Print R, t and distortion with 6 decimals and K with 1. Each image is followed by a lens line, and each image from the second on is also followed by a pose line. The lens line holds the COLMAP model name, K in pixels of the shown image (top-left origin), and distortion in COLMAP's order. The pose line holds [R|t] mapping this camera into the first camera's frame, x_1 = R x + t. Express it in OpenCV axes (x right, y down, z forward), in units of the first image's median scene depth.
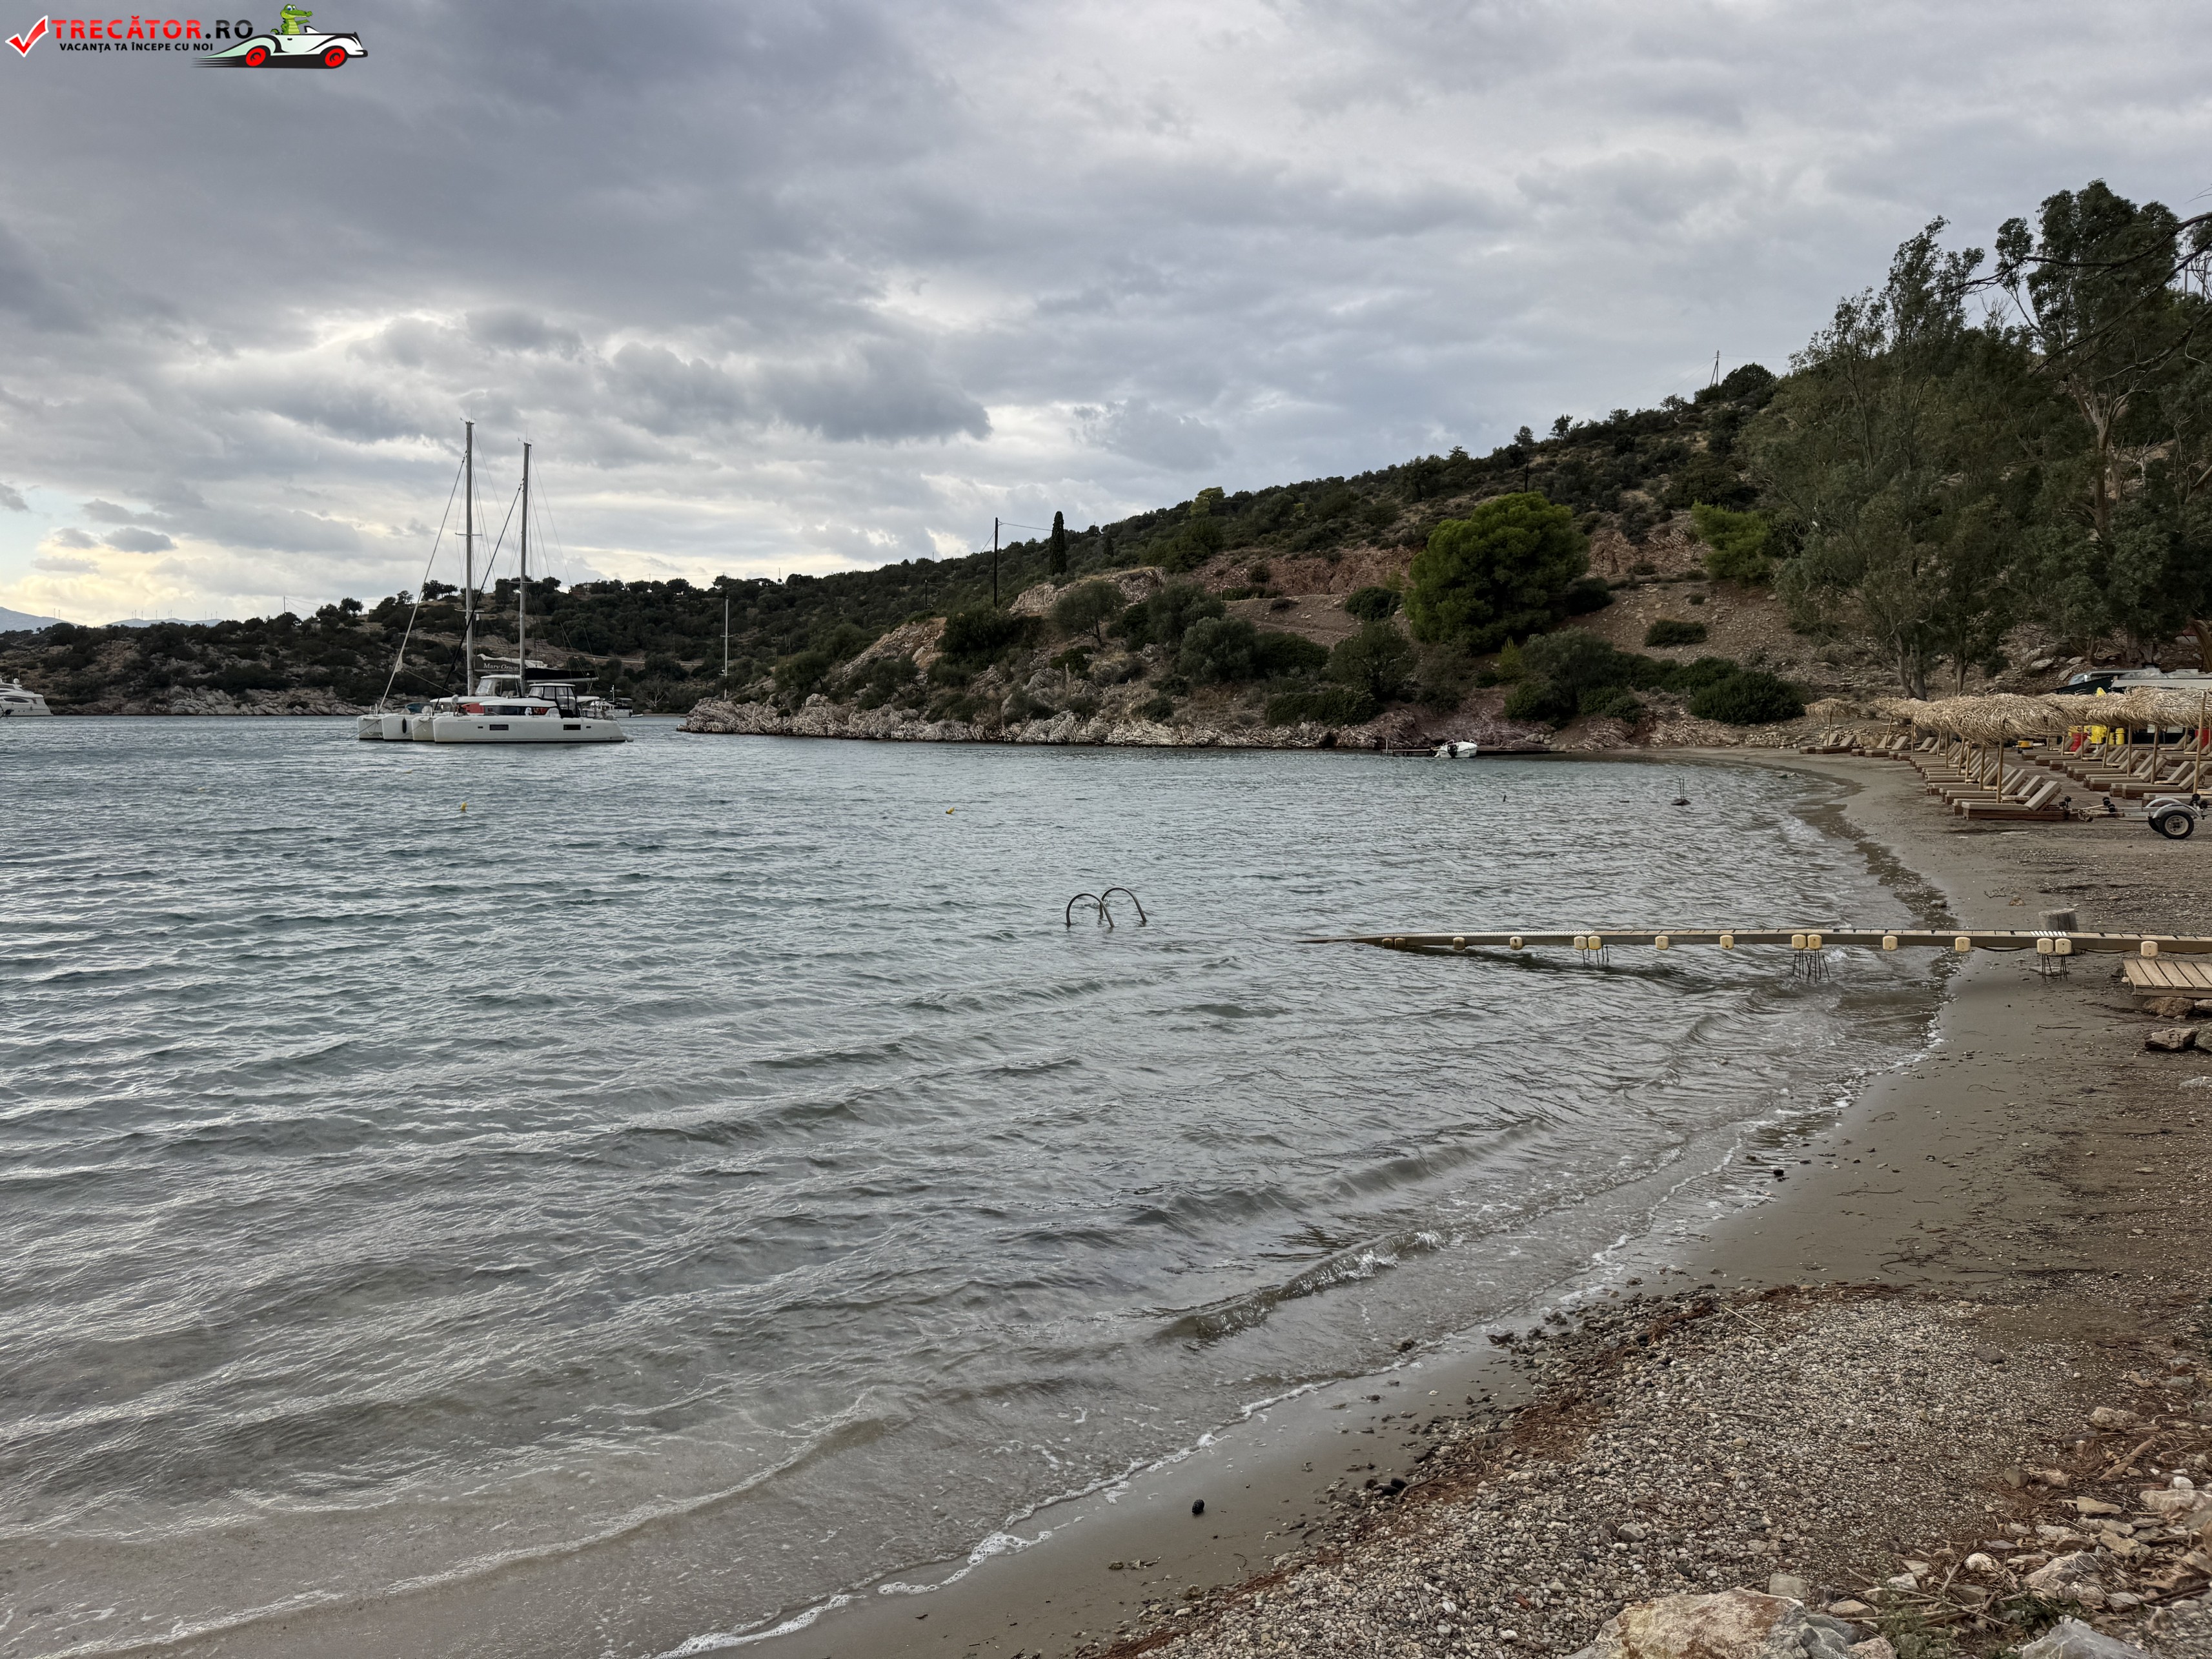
lens RADIAL K [[1528.7, 0, 1093.9], [0, 1528.7, 827.4], [0, 0, 1]] dist [0.104745, -0.127016]
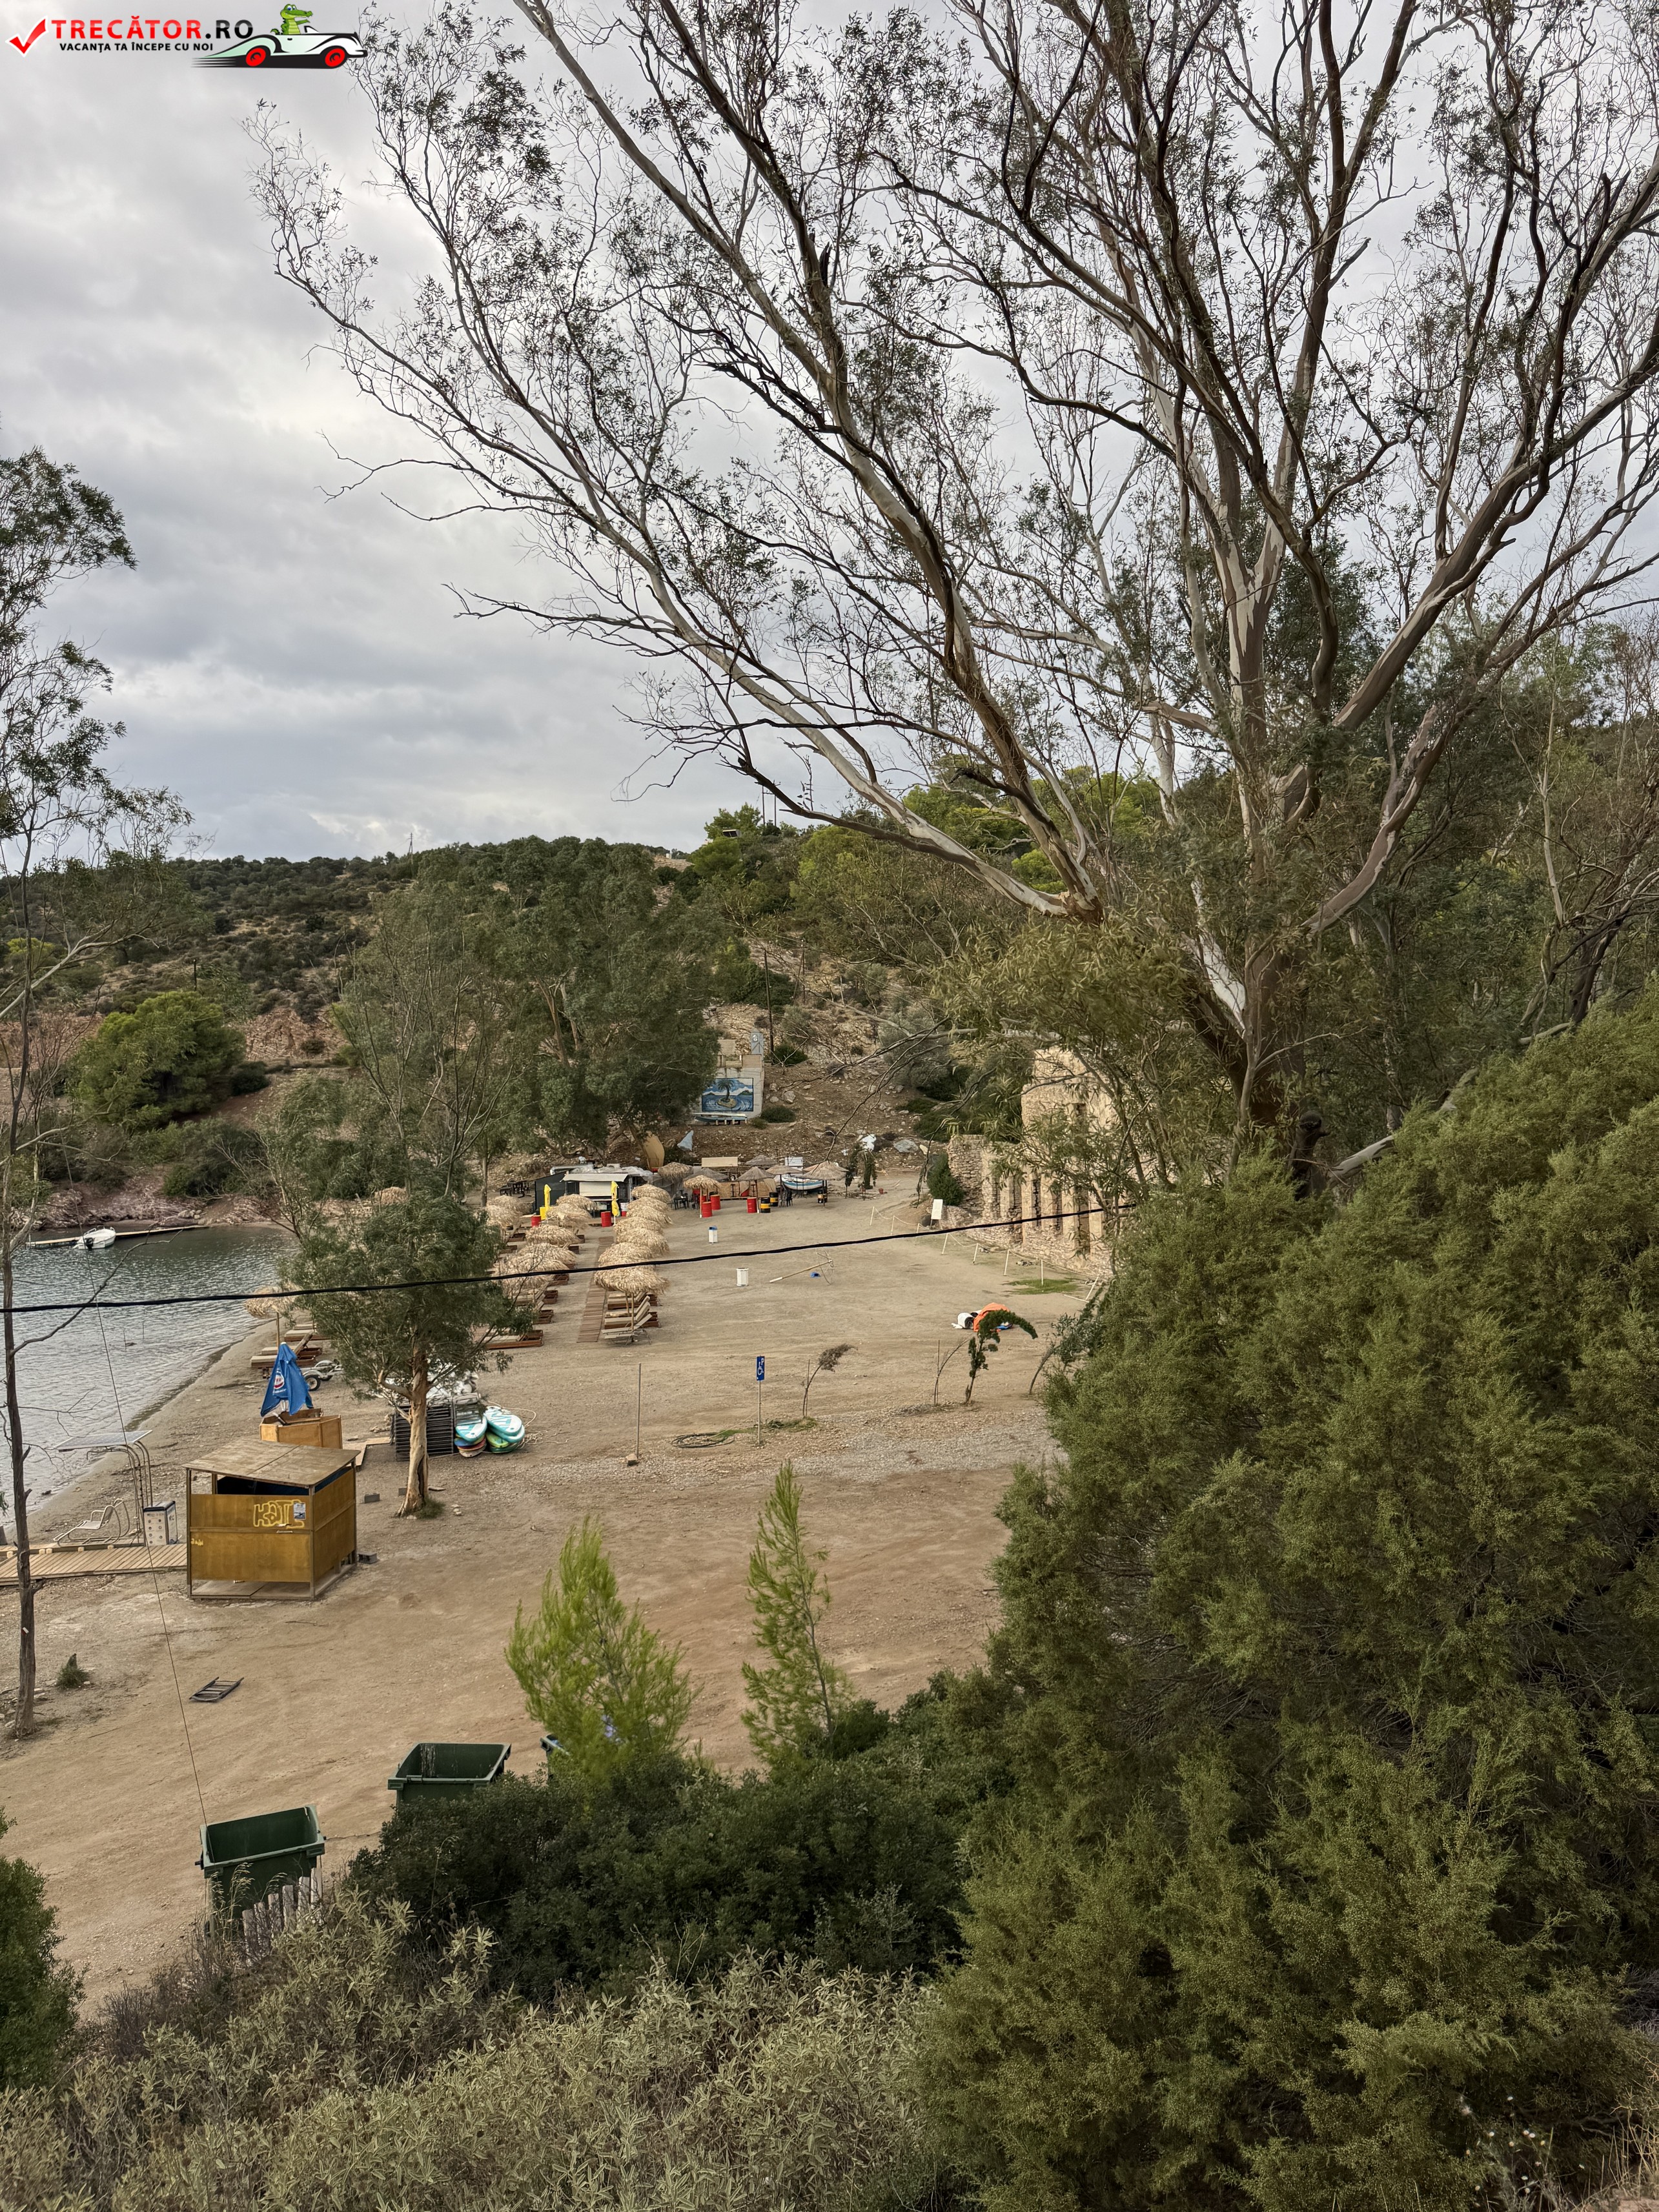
lens RADIAL K [[1541.7, 0, 842.0], [0, 1541.7, 1107.3], [0, 0, 1]] dist [0.070482, -0.138721]
pose [[0.844857, -0.033177, 0.533962, 0.062992], [0.062543, 0.997357, -0.036990, -0.050880], [-0.531323, 0.064646, 0.844699, -0.213911]]
